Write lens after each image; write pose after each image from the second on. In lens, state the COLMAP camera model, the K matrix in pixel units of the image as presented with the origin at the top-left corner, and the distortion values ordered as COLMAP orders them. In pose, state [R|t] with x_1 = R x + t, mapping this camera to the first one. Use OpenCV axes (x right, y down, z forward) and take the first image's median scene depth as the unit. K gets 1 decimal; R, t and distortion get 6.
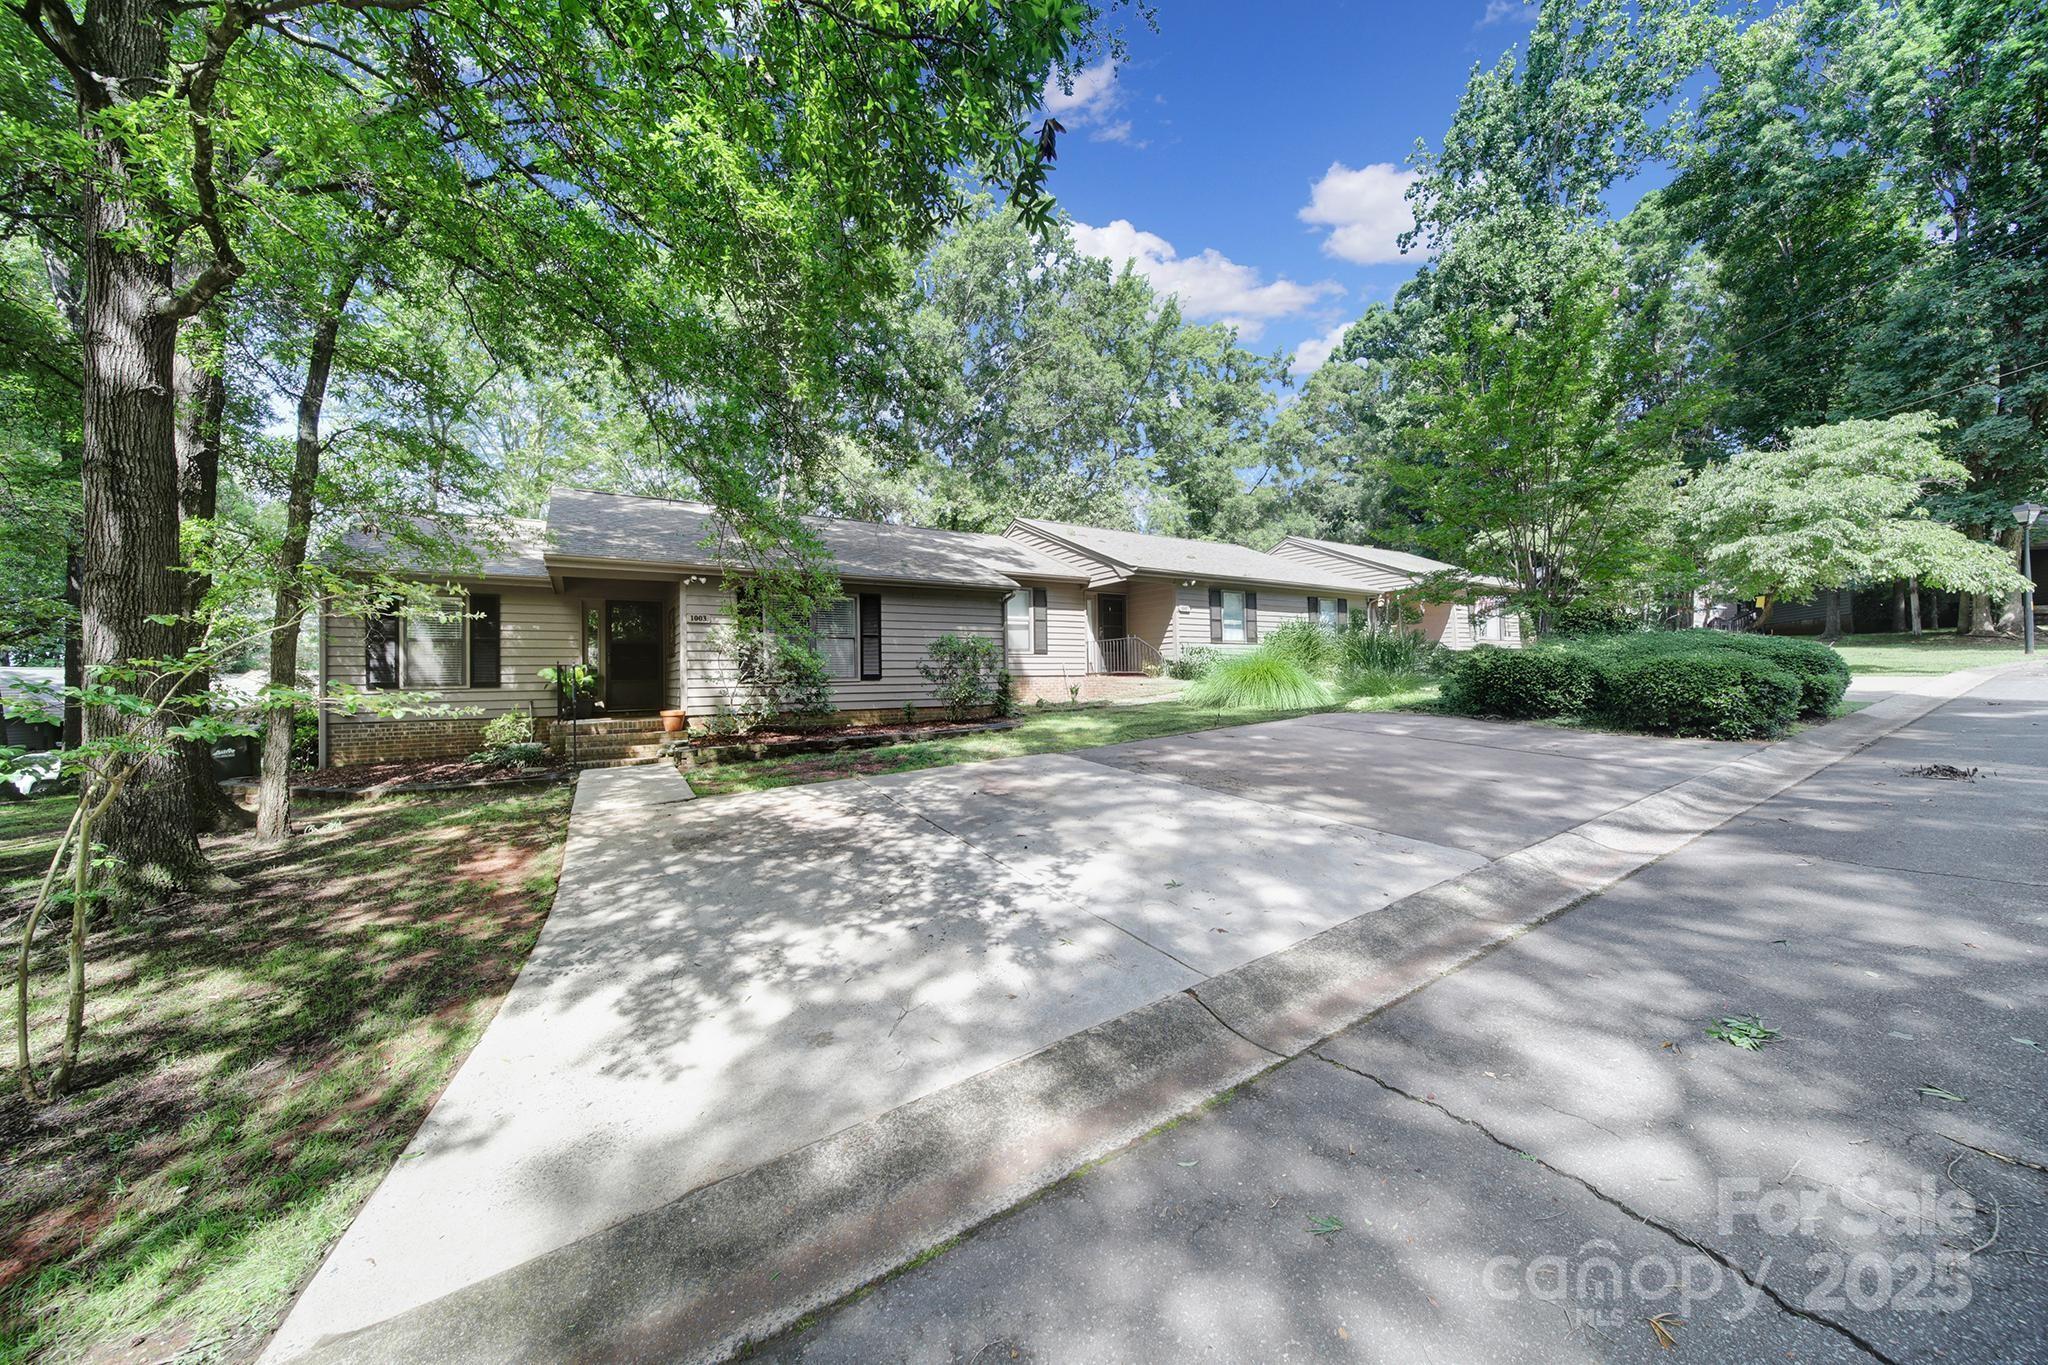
lens RADIAL K [[726.9, 0, 1024.0], [0, 726.9, 682.5], [0, 0, 1]] dist [-0.002219, -0.000330]
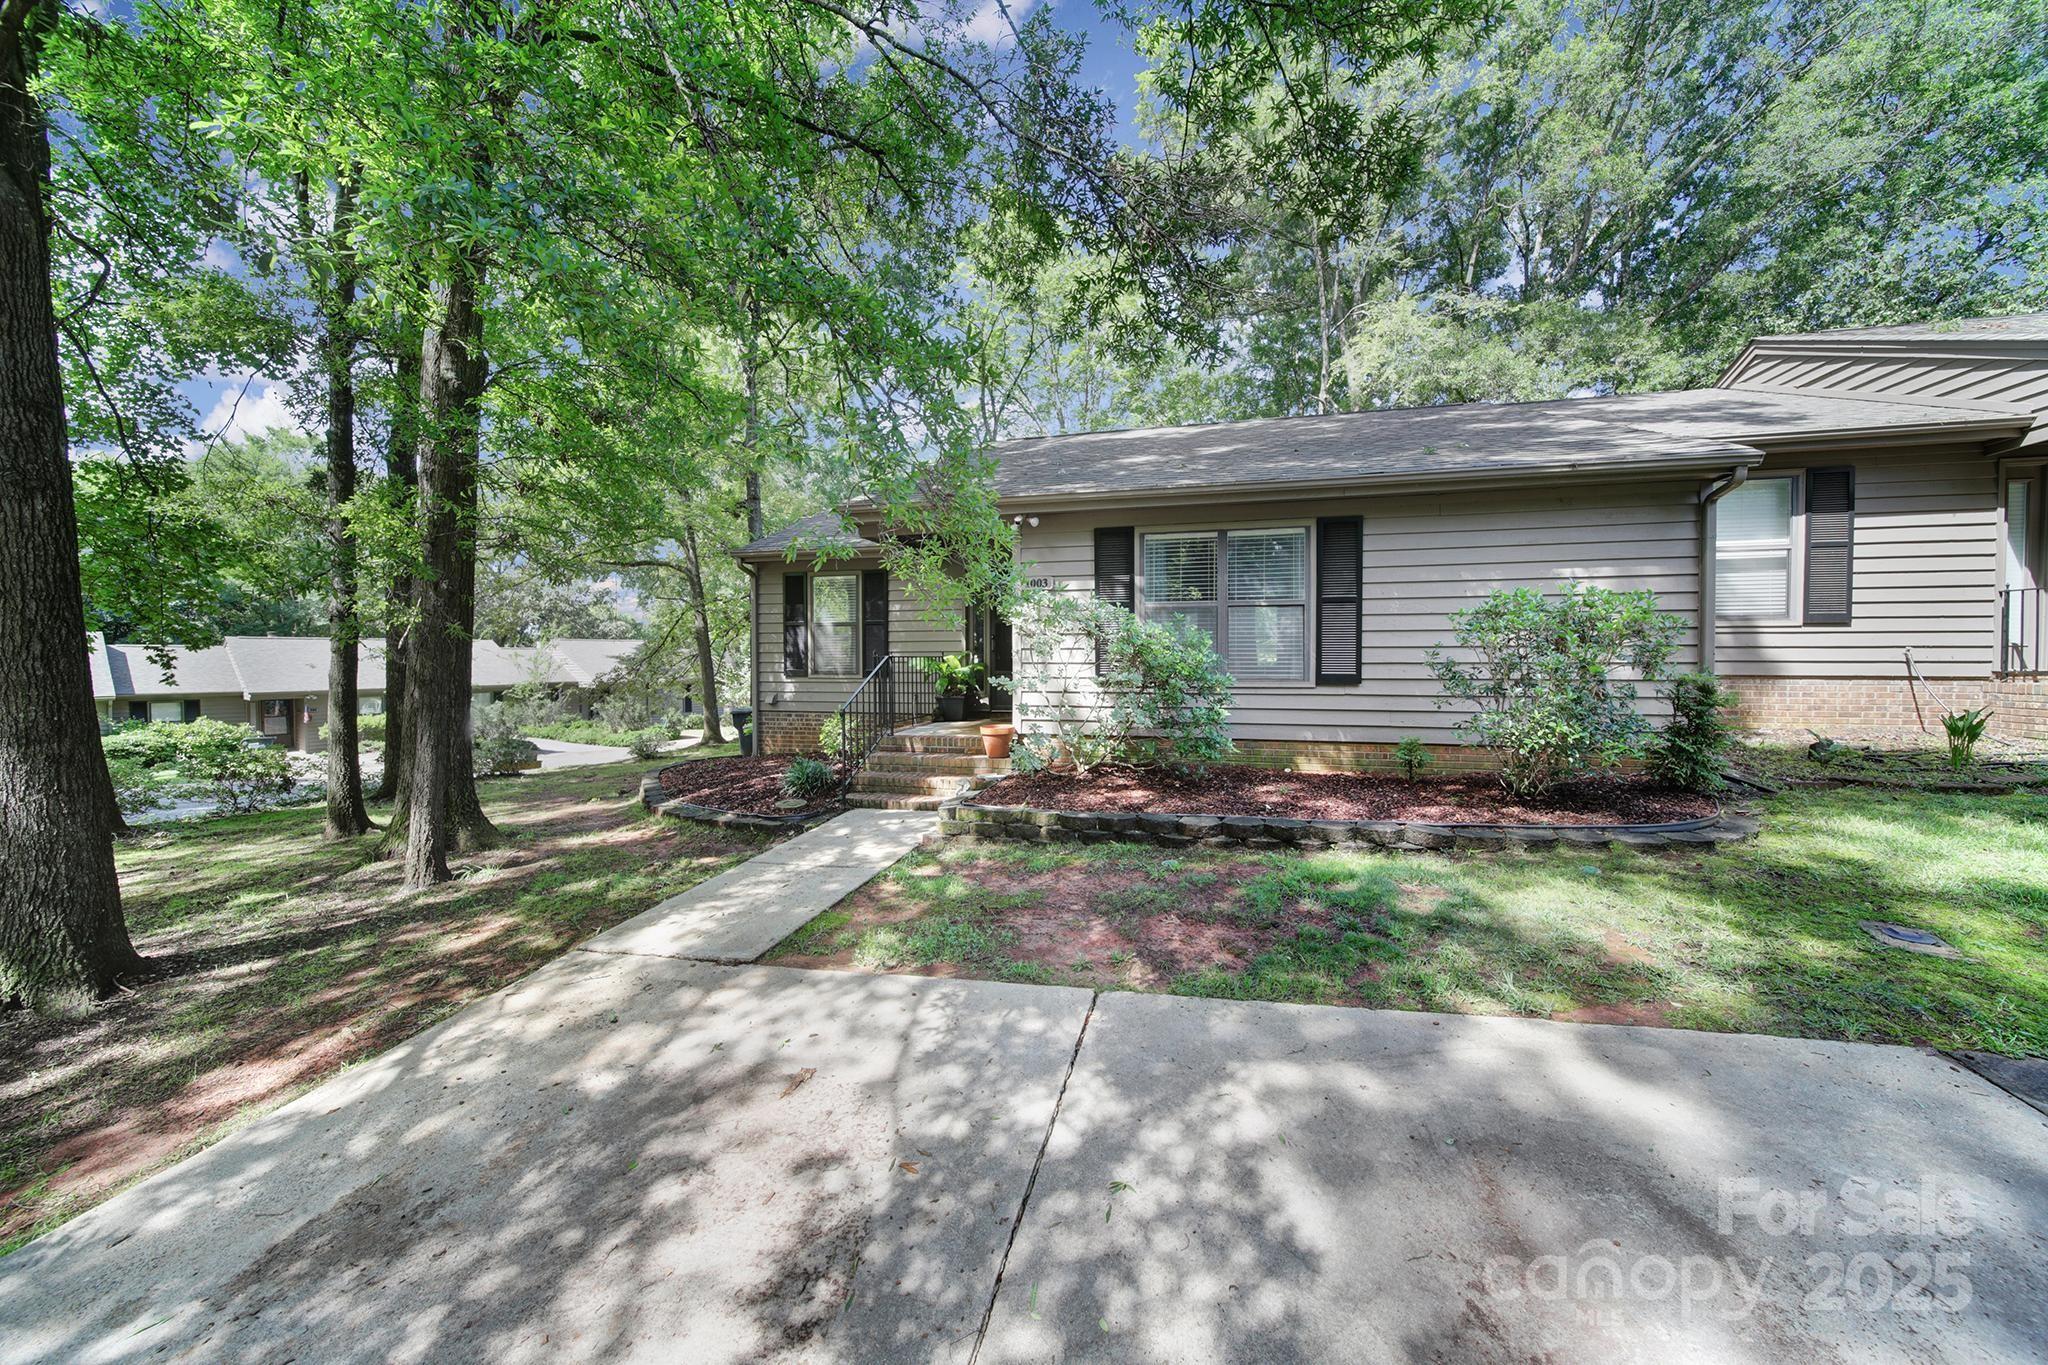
lens RADIAL K [[714.7, 0, 997.0], [0, 714.7, 680.7], [0, 0, 1]] dist [-0.012572, -0.000017]
pose [[0.679022, 0.043137, -0.732850, -0.004816], [-0.006128, 0.998570, 0.053100, -0.033739], [0.734093, -0.031565, 0.678315, 0.508537]]
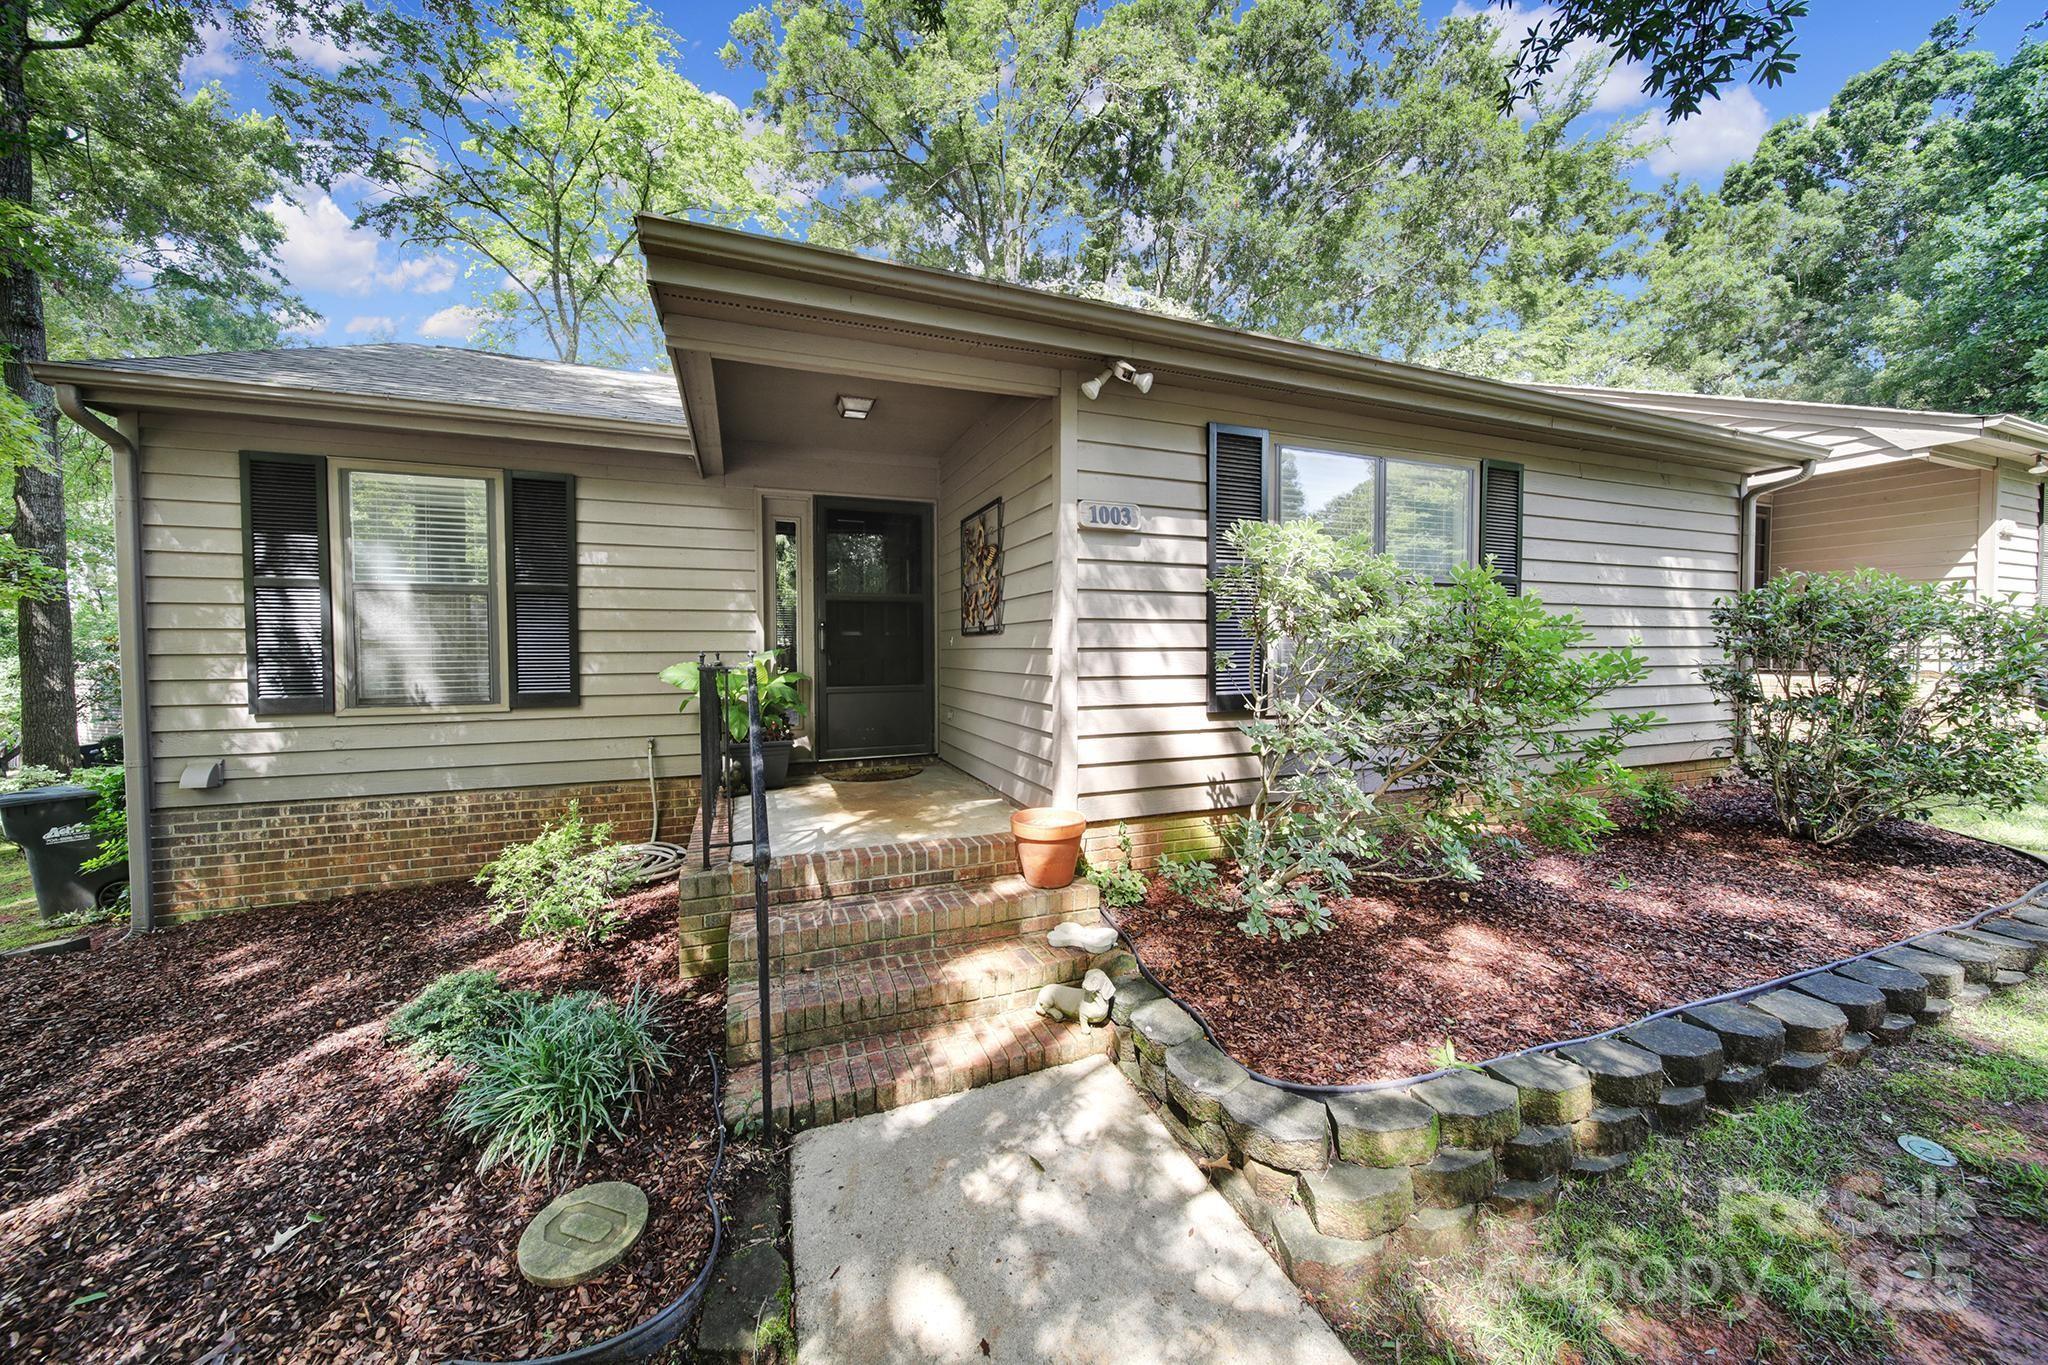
lens RADIAL K [[726.9, 0, 1024.0], [0, 726.9, 682.5], [0, 0, 1]] dist [-0.002219, -0.000330]
pose [[0.984370, 0.023847, -0.174490, -0.400209], [-0.015068, 0.998561, 0.051463, -0.029709], [0.175466, -0.048030, 0.983313, 0.636342]]
